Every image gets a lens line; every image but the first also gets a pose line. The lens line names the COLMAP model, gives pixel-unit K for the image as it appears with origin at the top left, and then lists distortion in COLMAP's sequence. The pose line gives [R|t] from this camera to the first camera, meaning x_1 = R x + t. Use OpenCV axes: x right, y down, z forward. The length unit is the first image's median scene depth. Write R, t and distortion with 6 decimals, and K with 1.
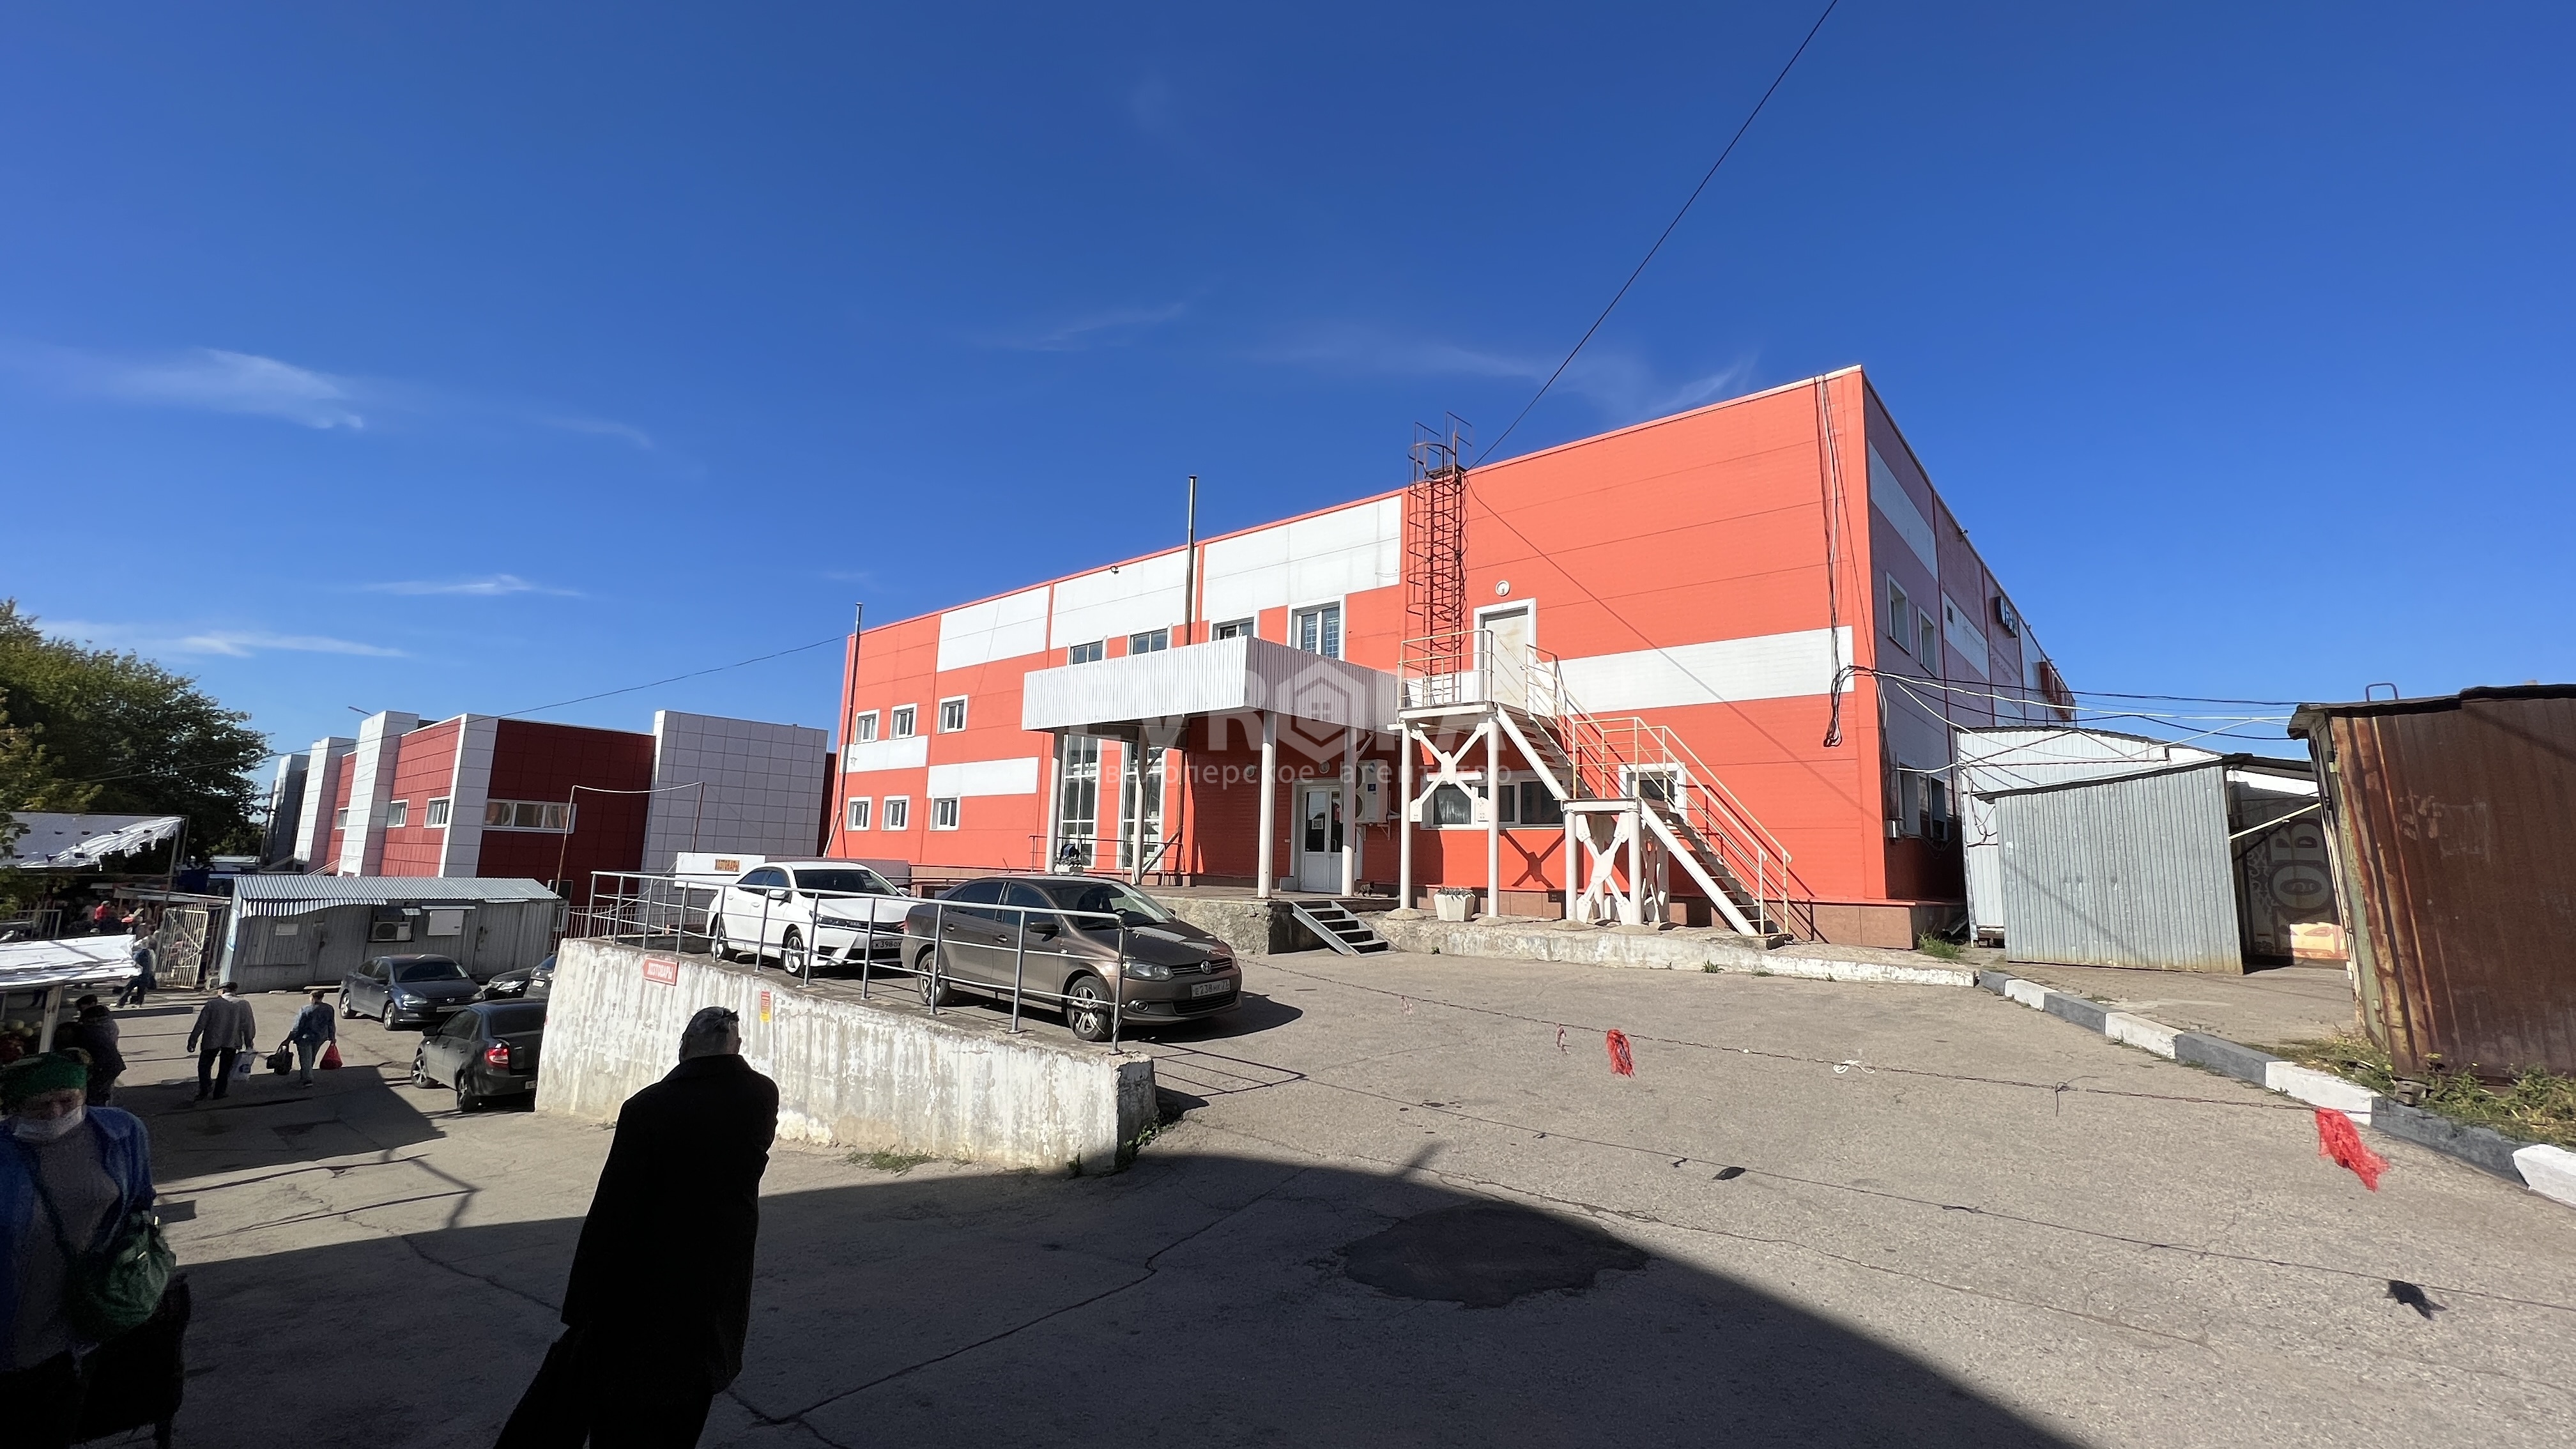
lens RADIAL K [[1025.0, 0, 1288.0], [0, 1025.0, 724.5], [0, 0, 1]] dist [-0.003204, -0.000337]
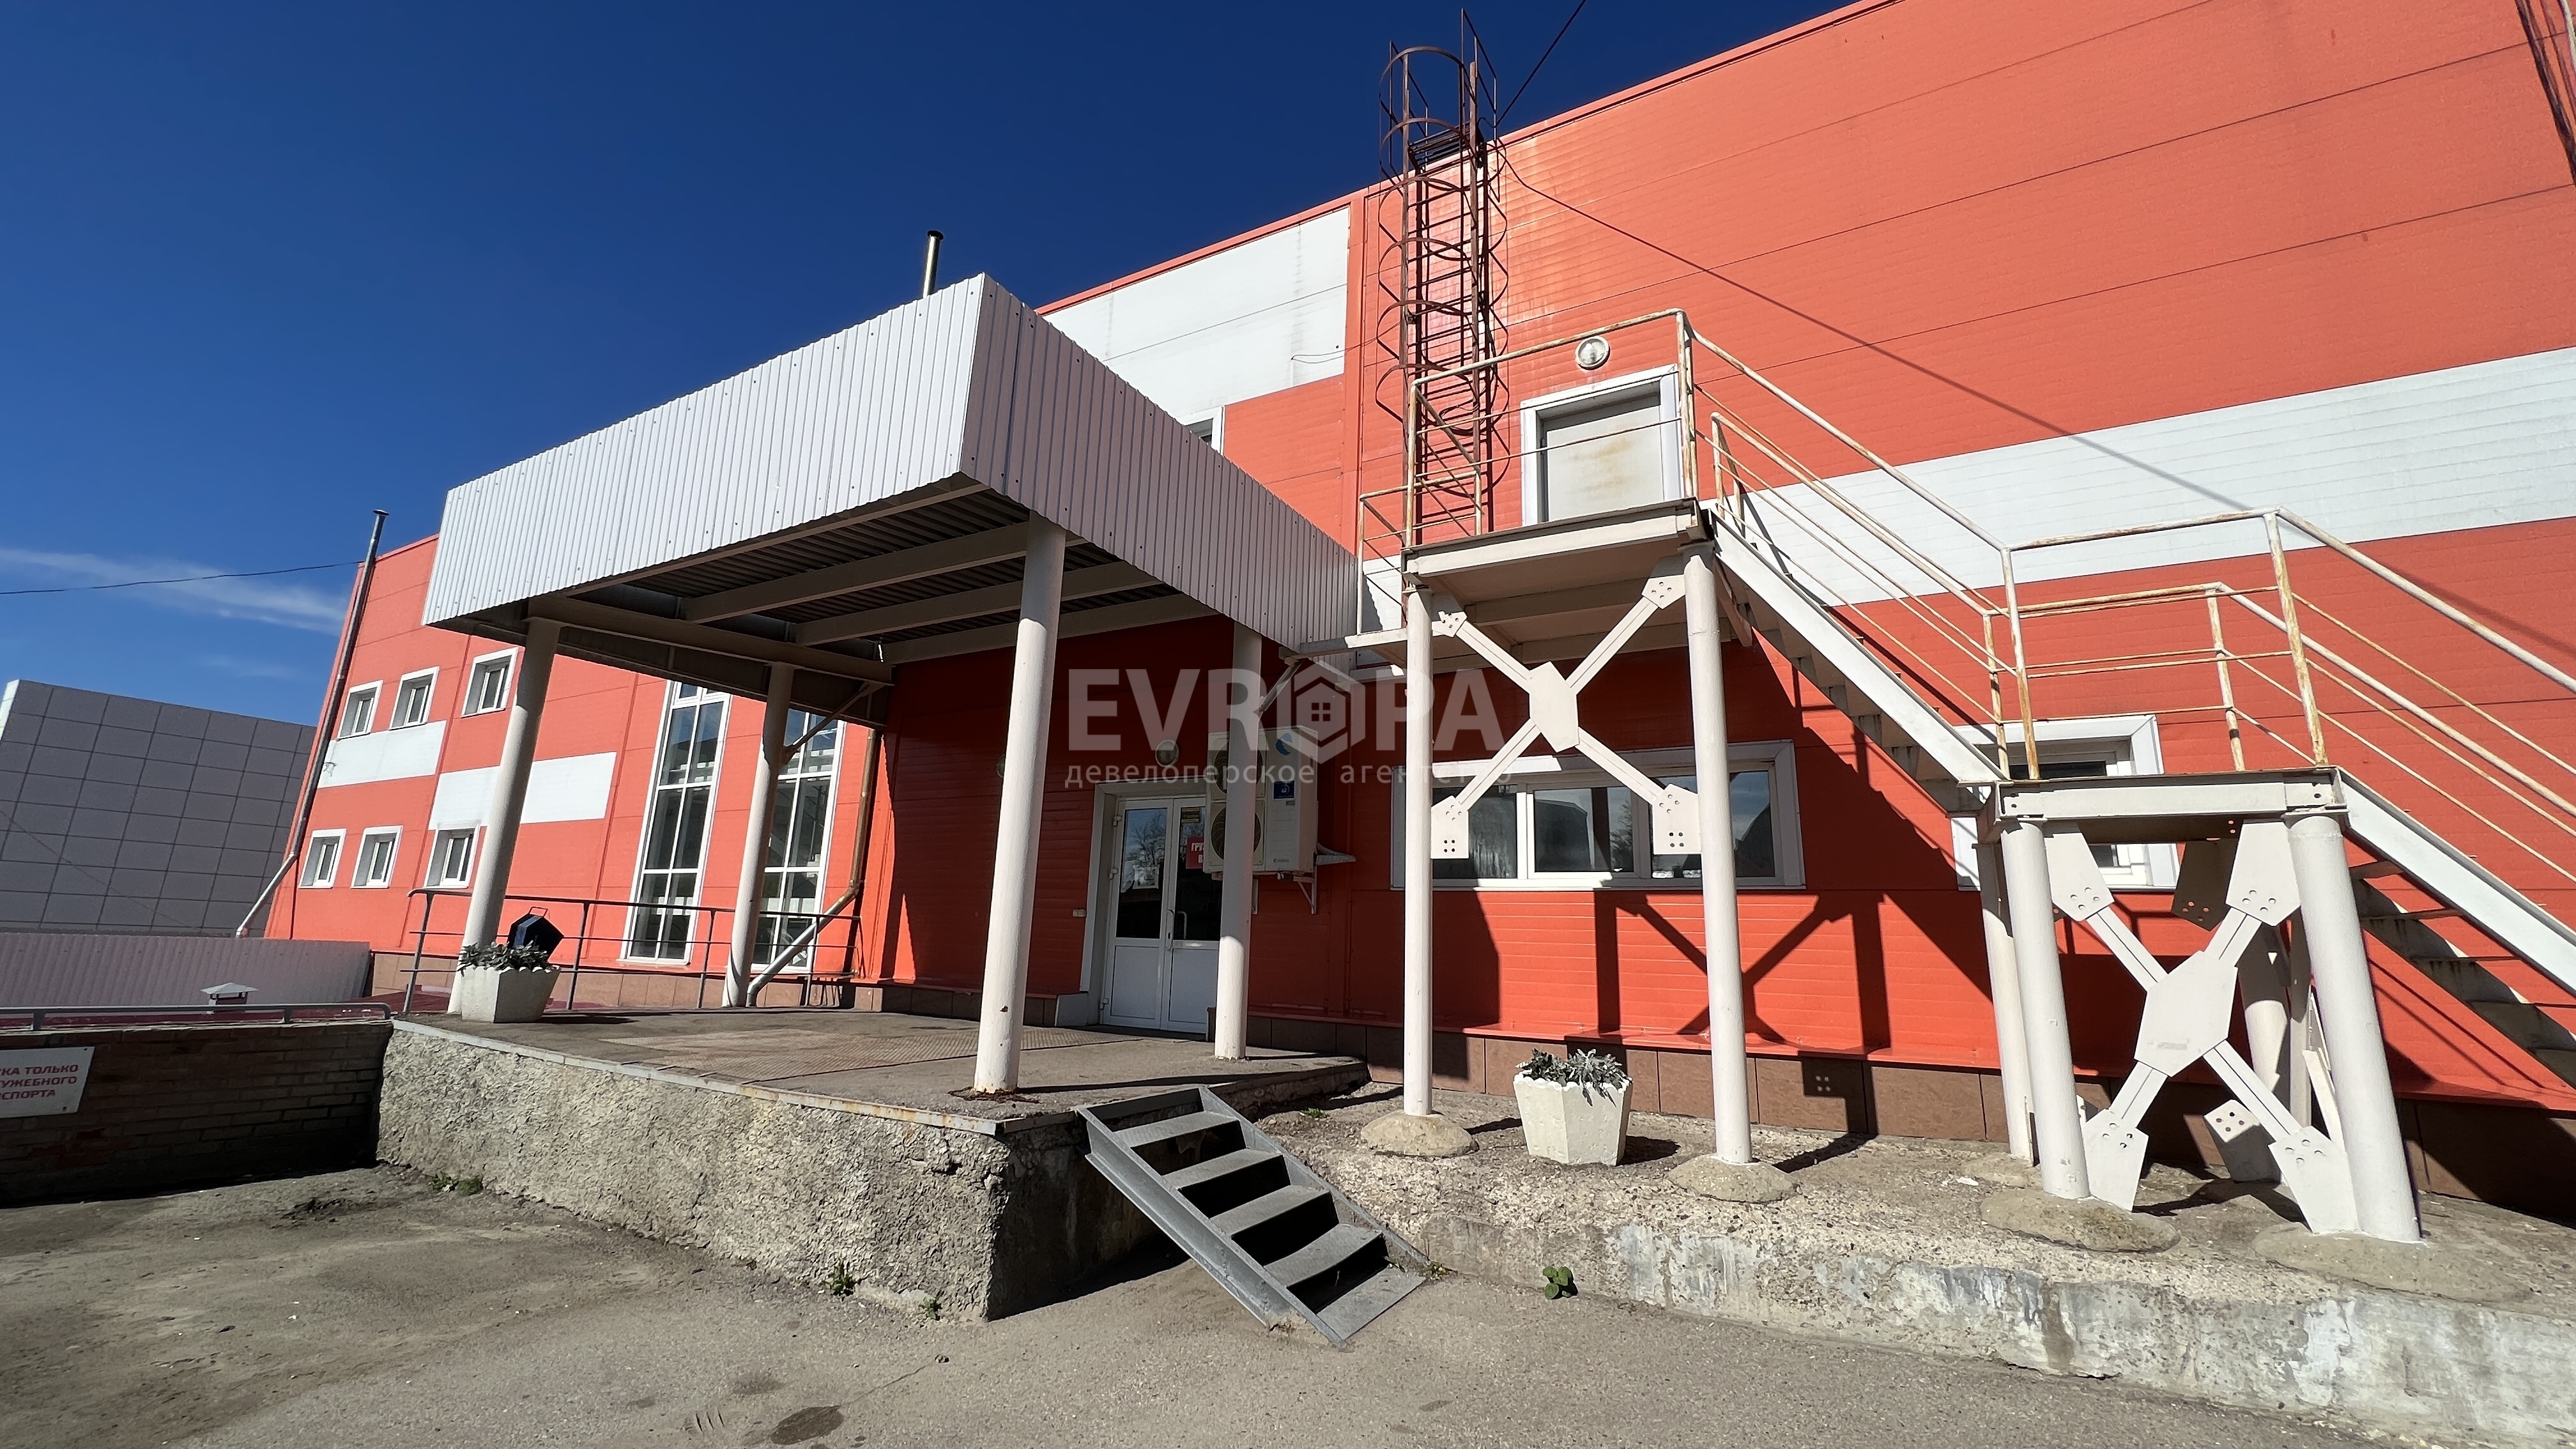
lens RADIAL K [[1025.0, 0, 1288.0], [0, 1025.0, 724.5], [0, 0, 1]] dist [-0.003204, -0.000337]
pose [[0.980960, 0.048127, 0.188152, 0.000895], [-0.033769, 0.996320, -0.078785, 0.067605], [-0.191251, 0.070931, 0.978975, 0.572894]]
